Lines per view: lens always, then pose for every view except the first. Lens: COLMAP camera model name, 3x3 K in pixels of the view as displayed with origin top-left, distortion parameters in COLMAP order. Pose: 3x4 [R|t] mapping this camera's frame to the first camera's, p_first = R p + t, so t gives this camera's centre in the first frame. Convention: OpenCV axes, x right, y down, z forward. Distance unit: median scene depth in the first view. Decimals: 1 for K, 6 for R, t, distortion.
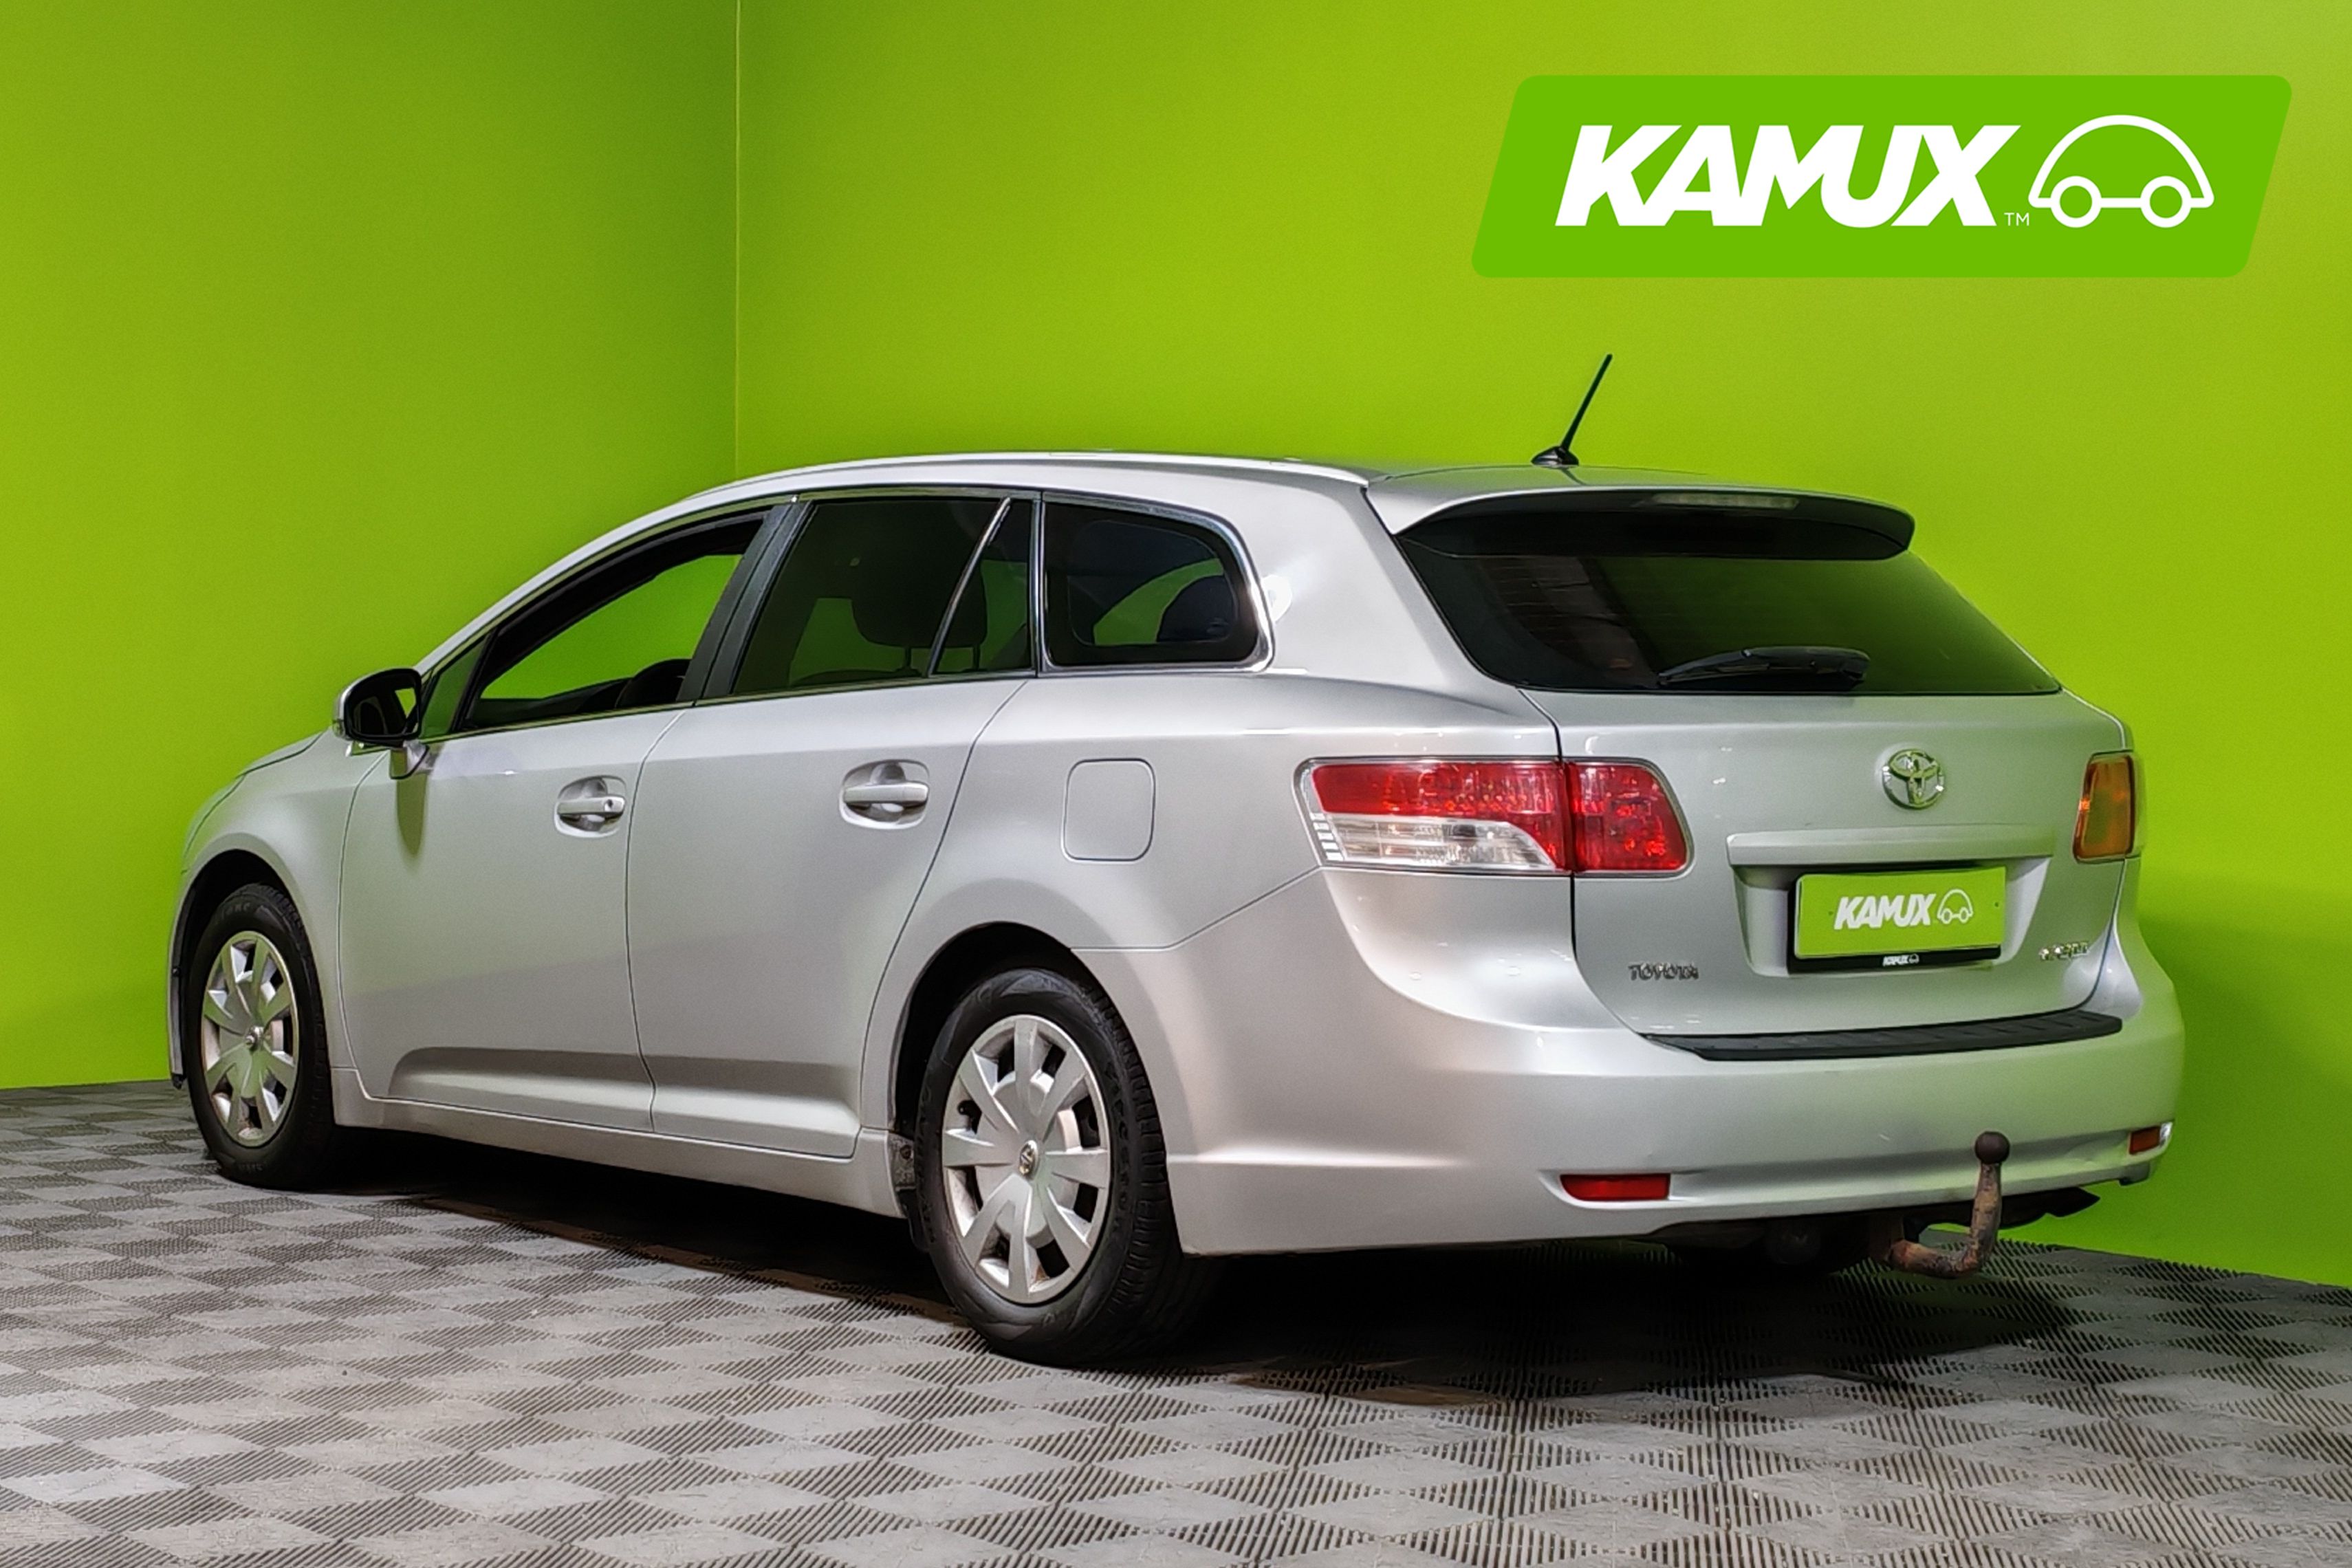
lens RADIAL K [[3355.7, 0, 1176.0], [0, 3355.7, 784.0], [0, 0, 1]] dist [-0.008473, -0.029204]
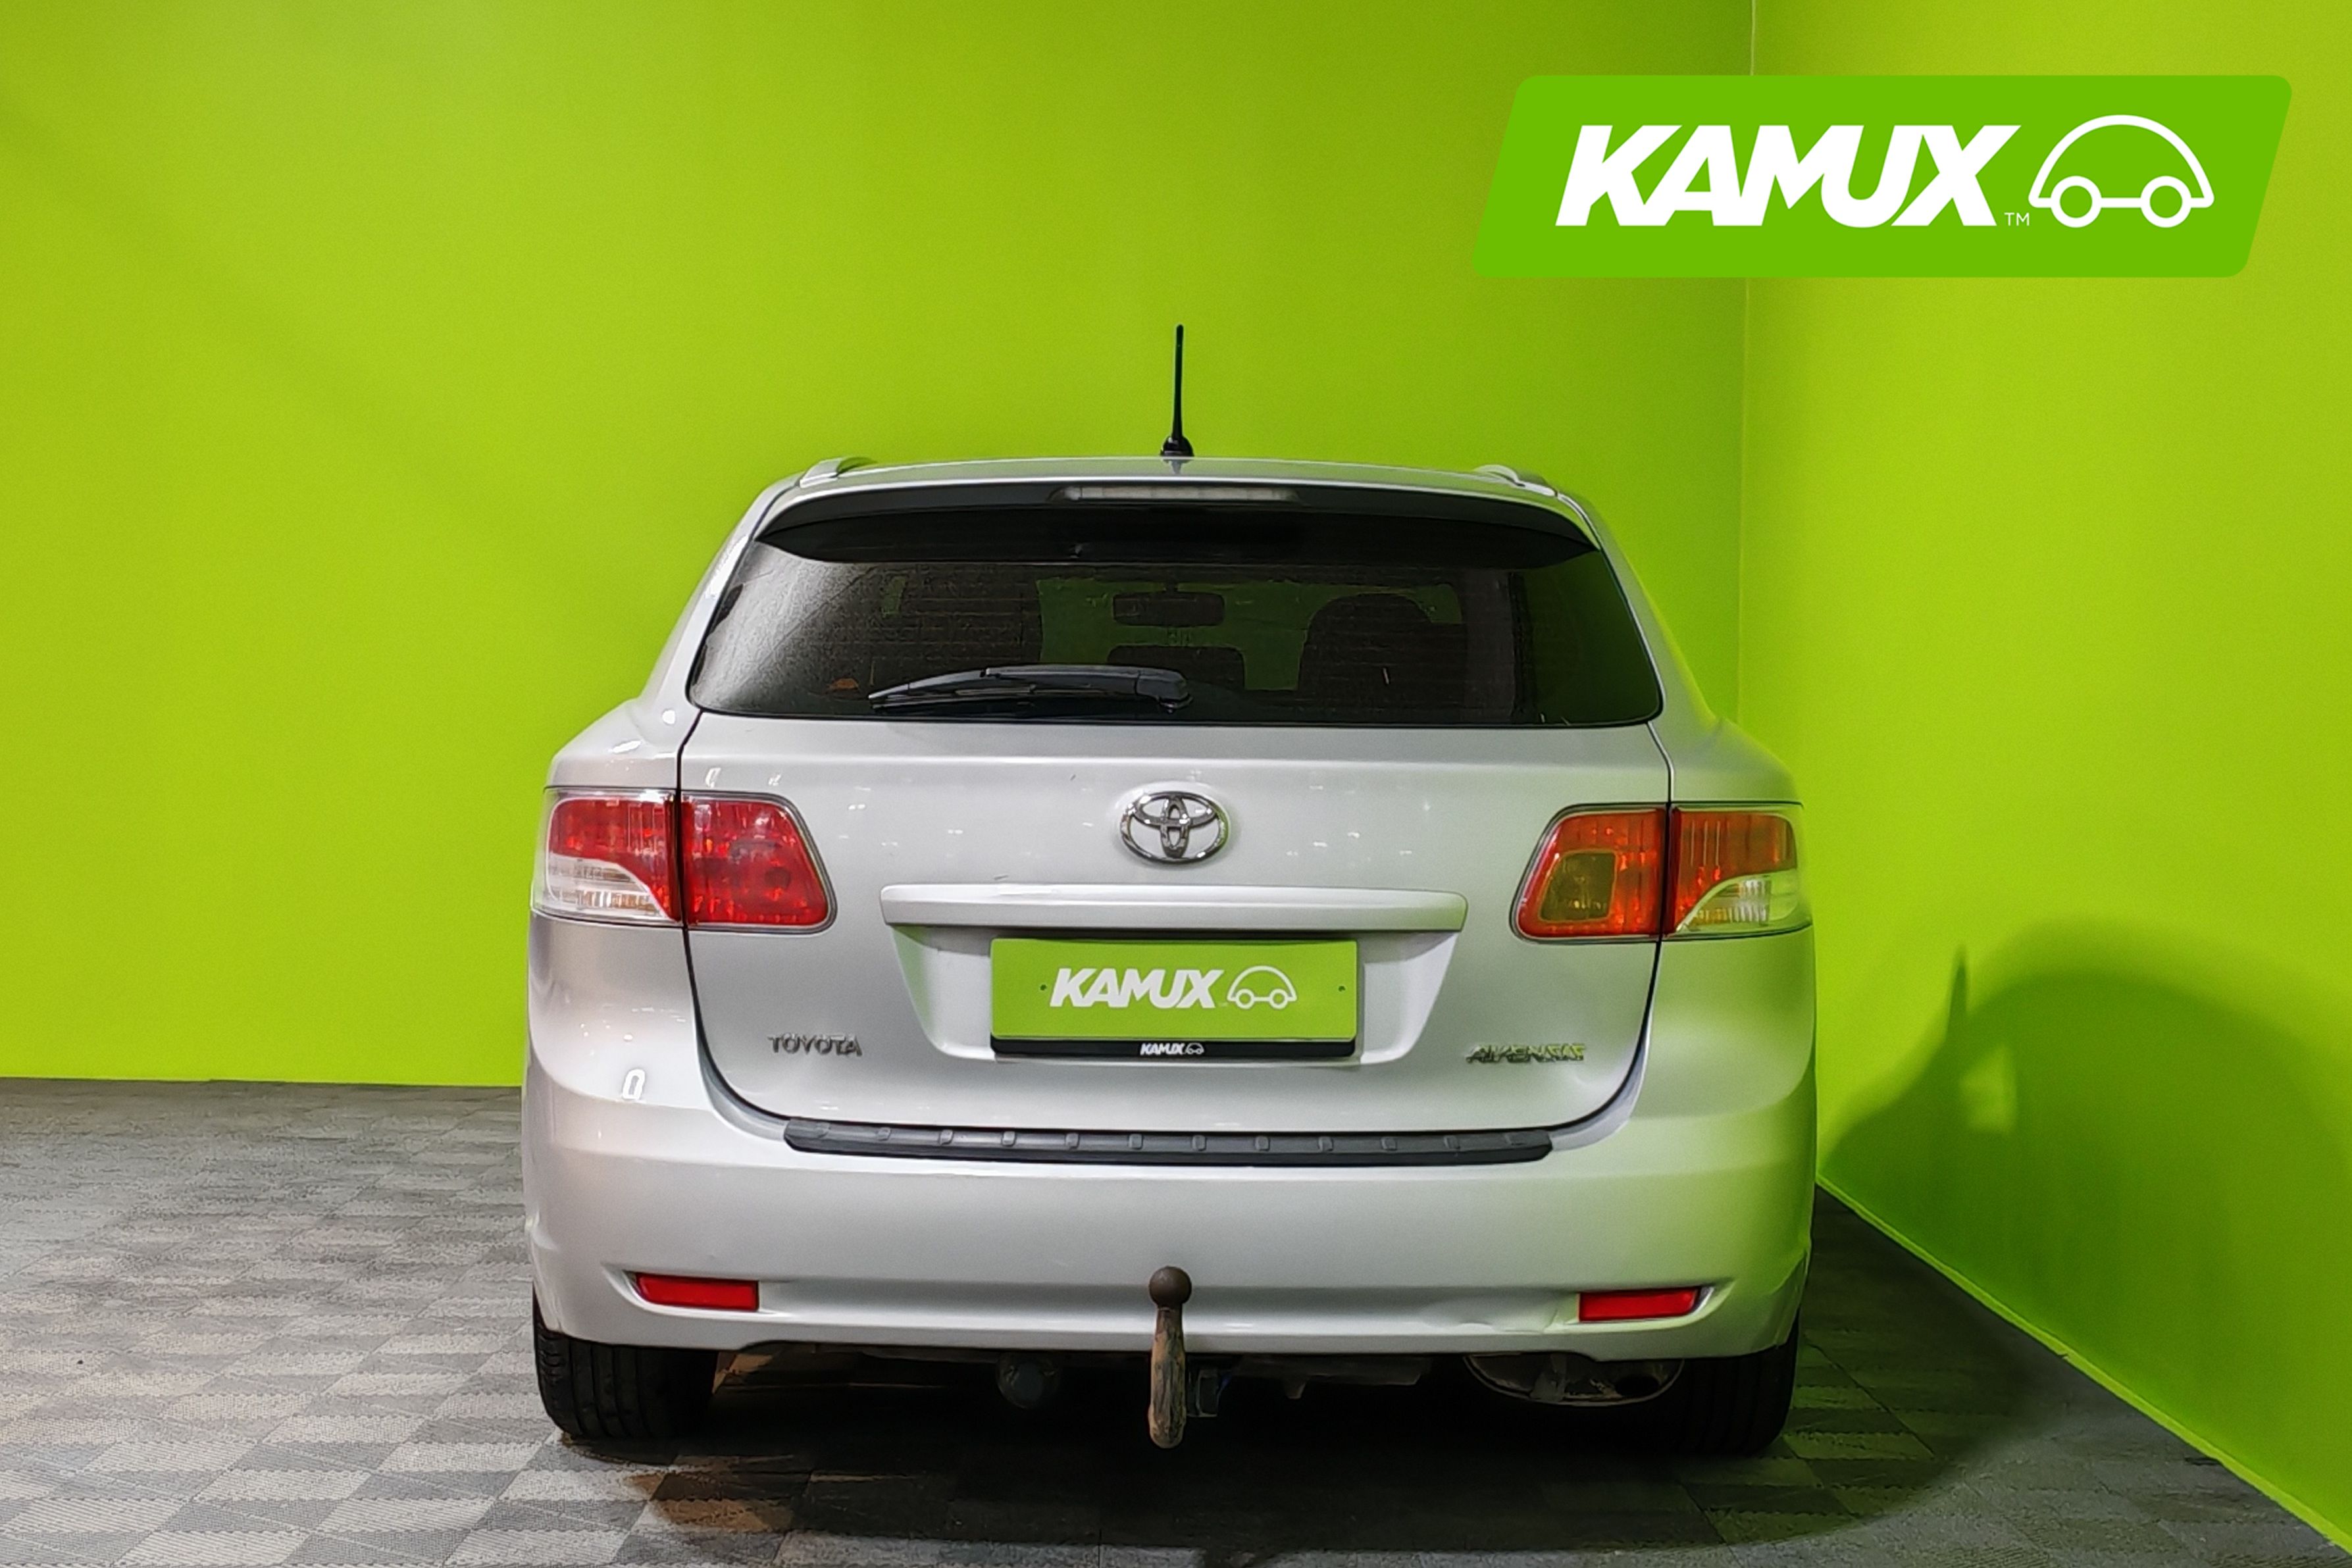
lens RADIAL K [[3342.6, 0, 1176.0], [0, 3342.6, 784.0], [0, 0, 1]] dist [0.145848, 0.024959]
pose [[0.860123, 0.018043, -0.509767, 0.641115], [-0.023718, 0.999708, -0.004635, -0.008462], [0.509535, 0.016077, 0.860300, 0.303389]]
